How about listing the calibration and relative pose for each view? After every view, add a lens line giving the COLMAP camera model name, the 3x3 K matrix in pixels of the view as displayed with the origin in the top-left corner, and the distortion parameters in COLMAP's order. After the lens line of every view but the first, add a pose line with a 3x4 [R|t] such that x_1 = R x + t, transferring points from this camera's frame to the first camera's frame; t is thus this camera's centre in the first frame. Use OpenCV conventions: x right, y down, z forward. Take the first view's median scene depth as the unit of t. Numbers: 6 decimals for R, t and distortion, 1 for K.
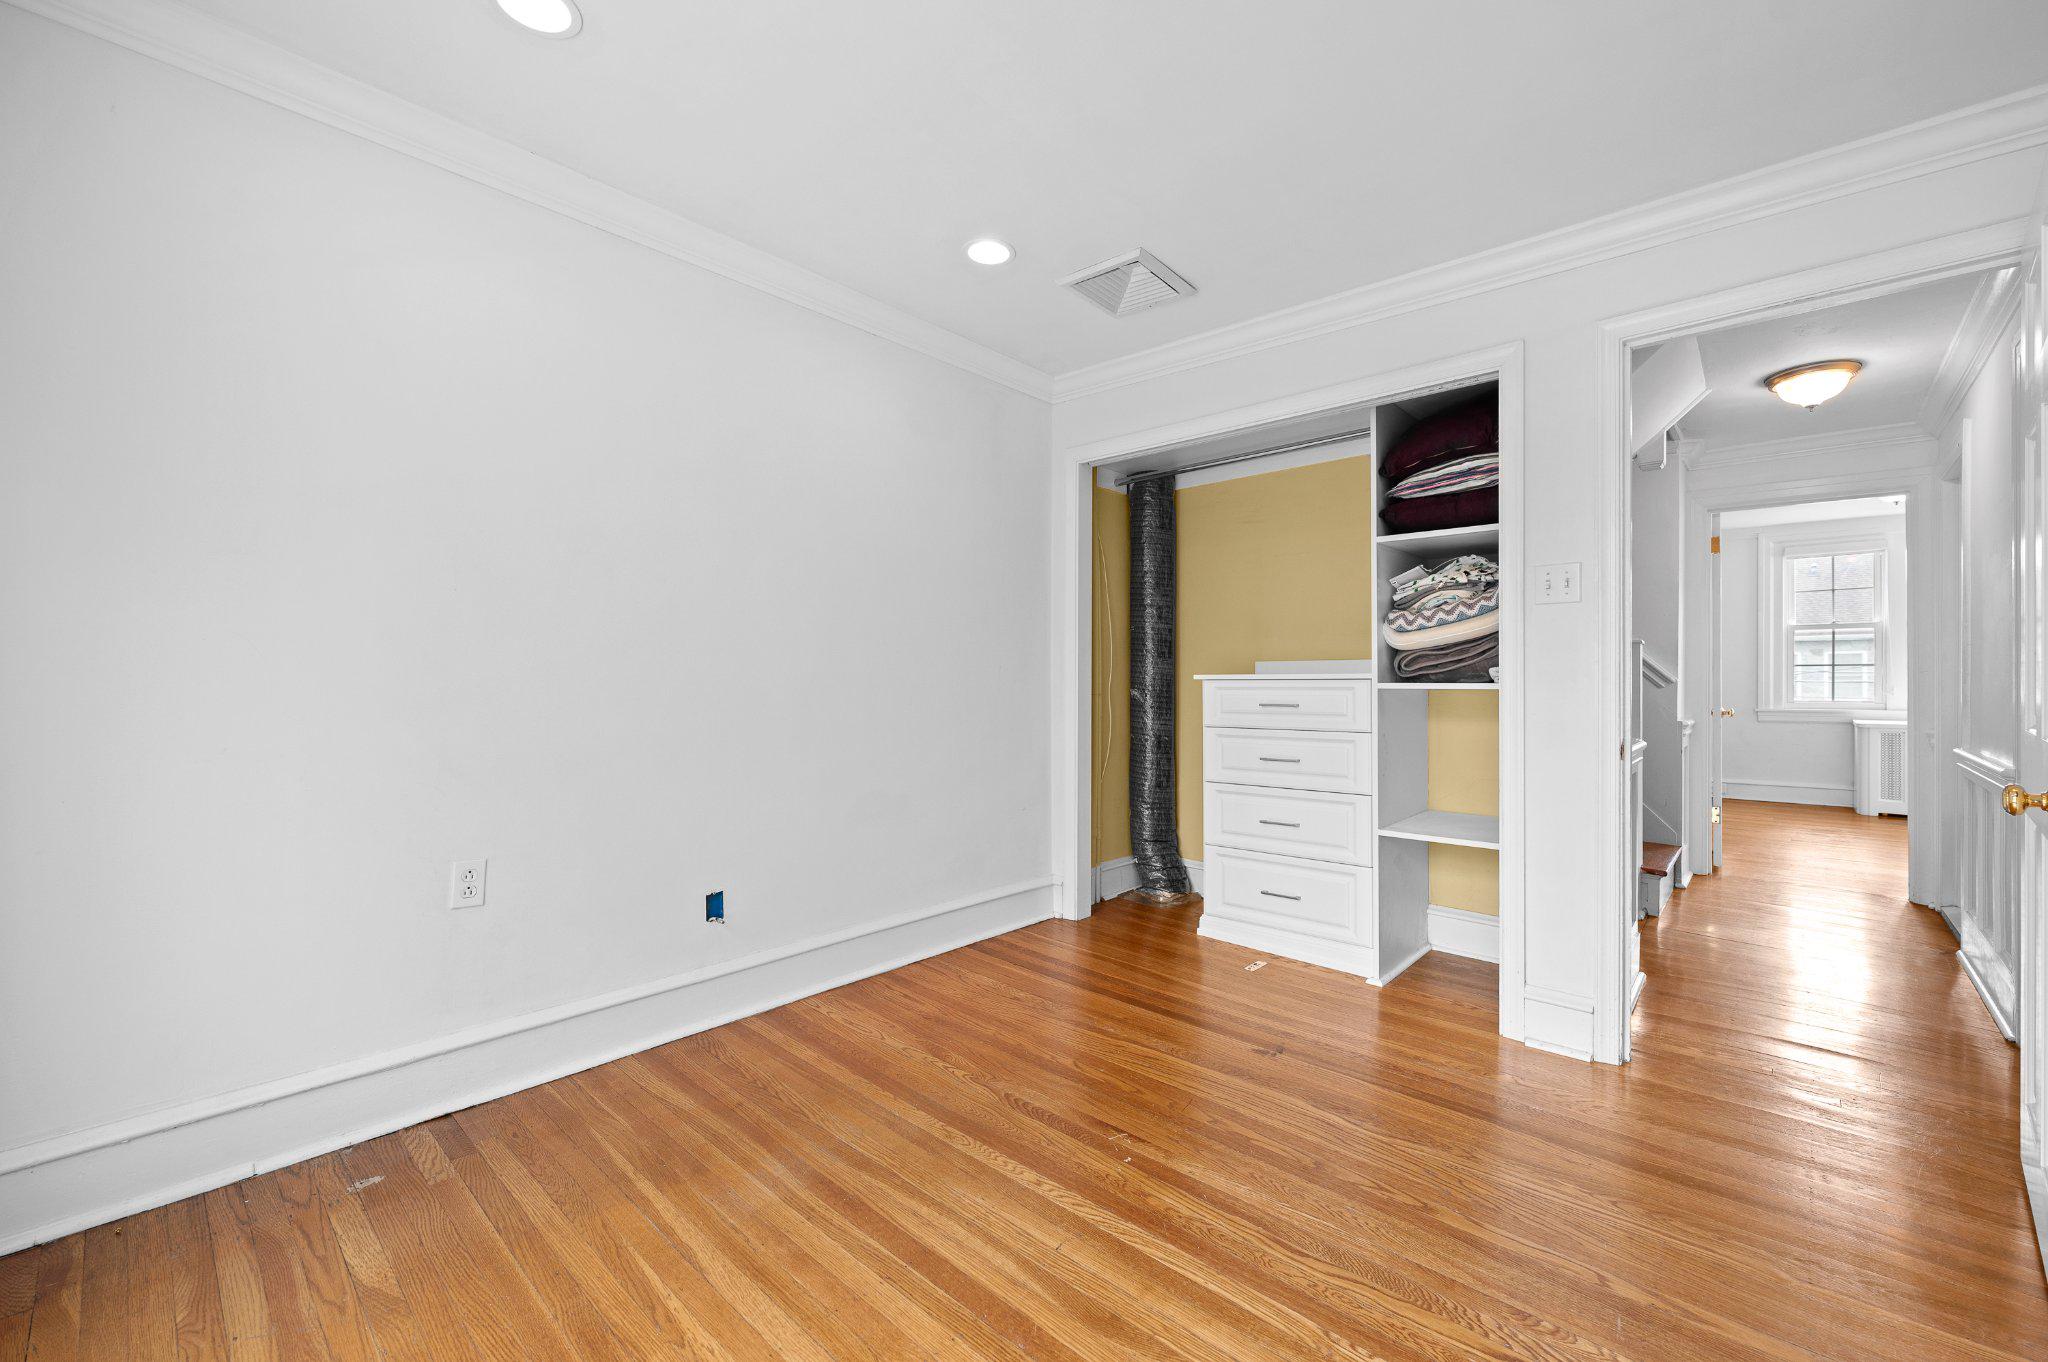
lens RADIAL K [[825.3, 0, 1032.1], [0, 825.3, 683.7], [0, 0, 1]] dist [-0.001213, -0.000215]
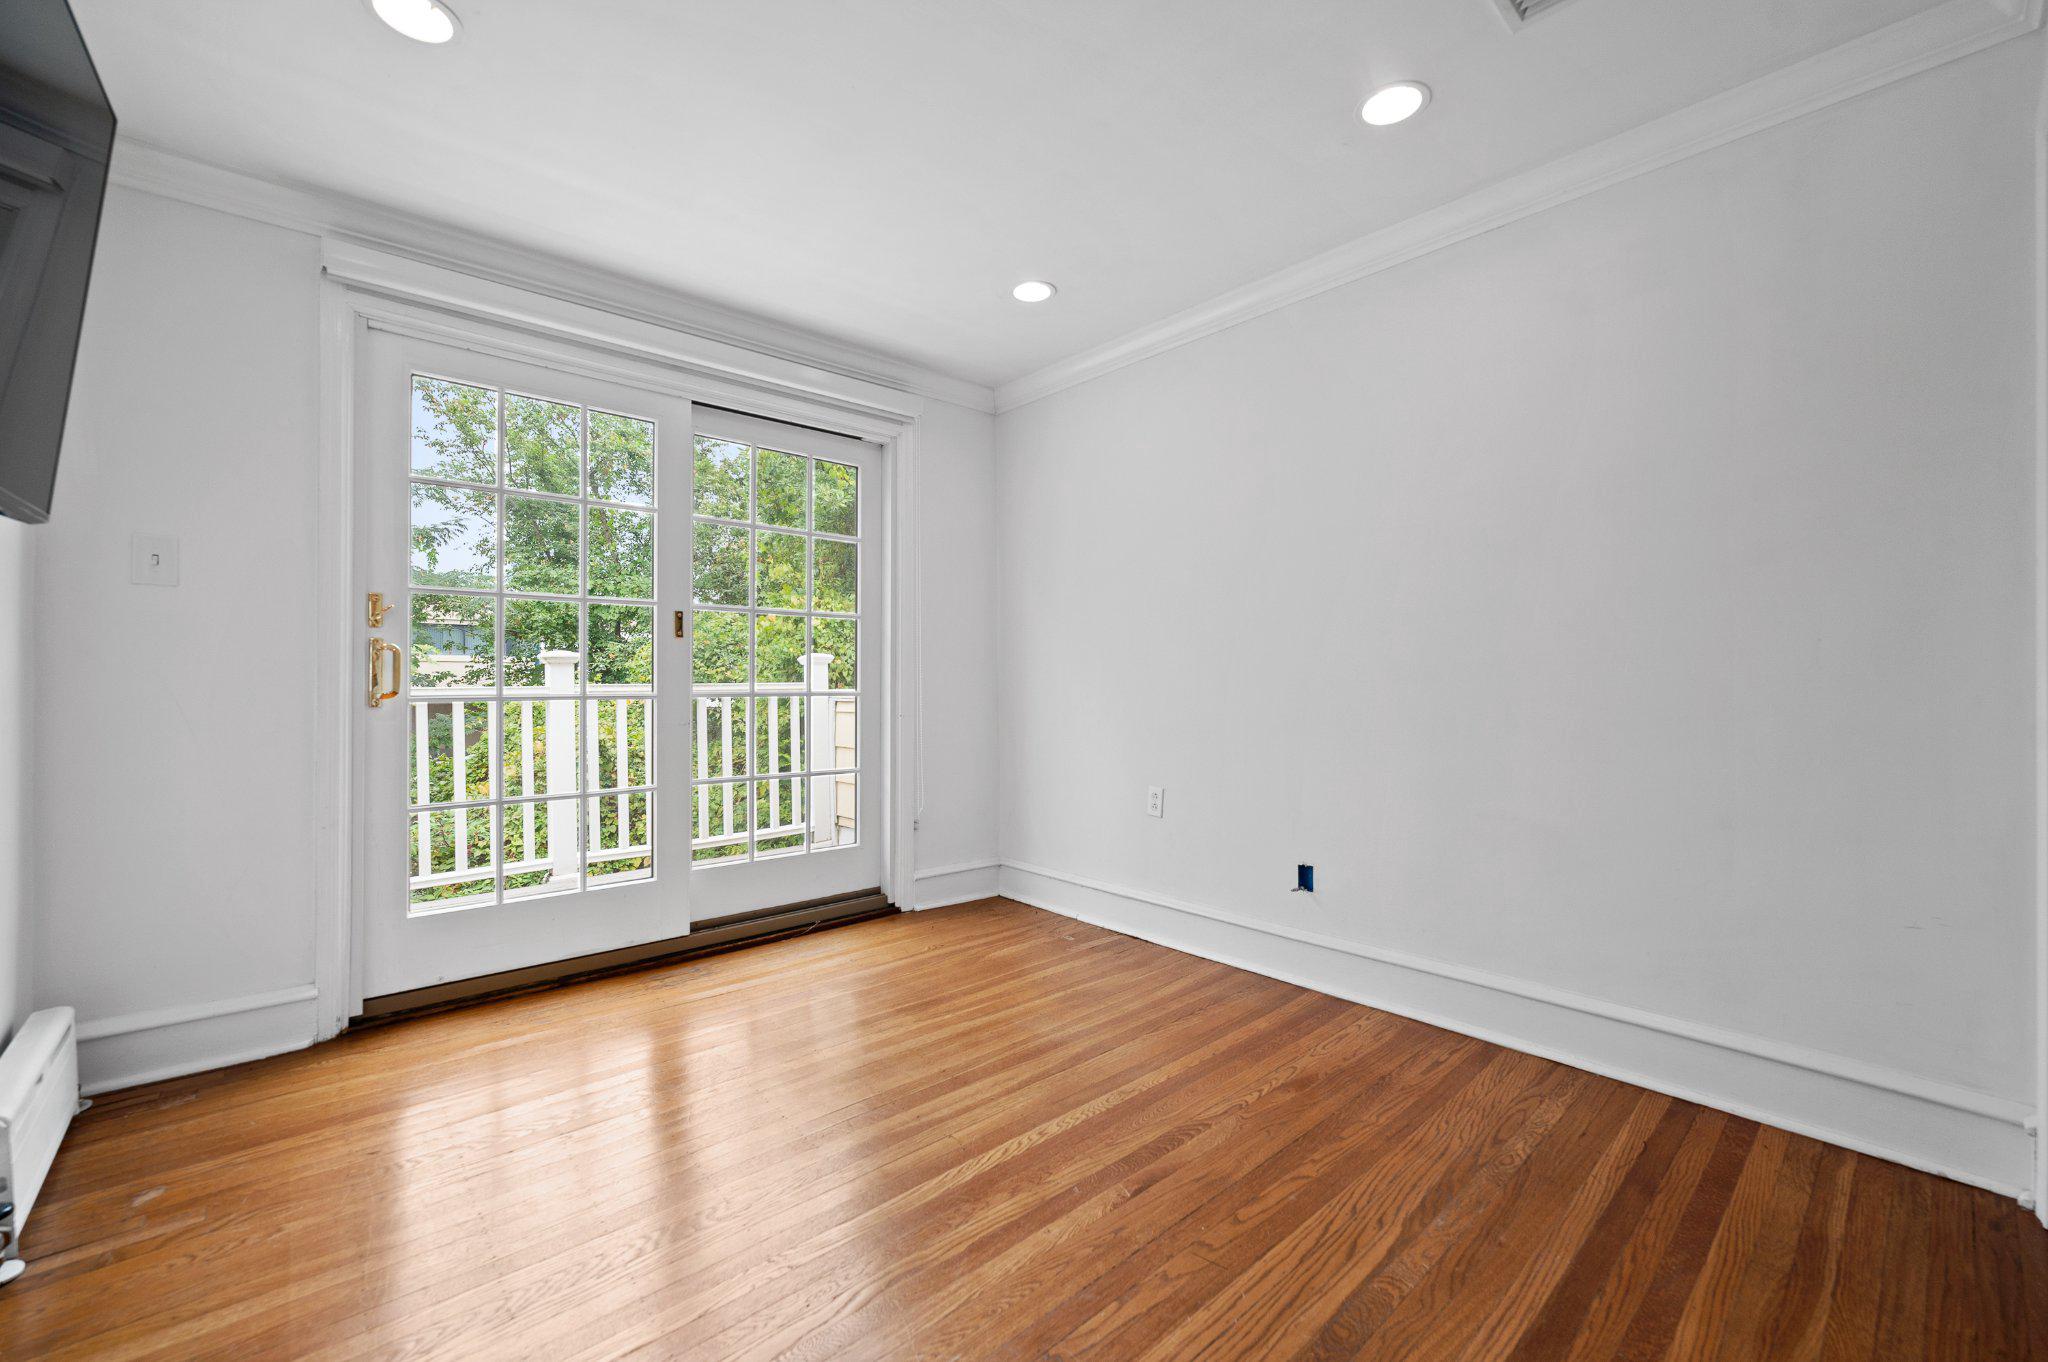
lens RADIAL K [[825.3, 0, 1032.1], [0, 825.3, 683.7], [0, 0, 1]] dist [-0.001213, -0.000215]
pose [[-0.091562, 0.000770, -0.995799, 0.912882], [-0.004942, 0.999987, 0.001228, 0.017962], [0.995787, 0.005034, -0.091557, 0.919593]]
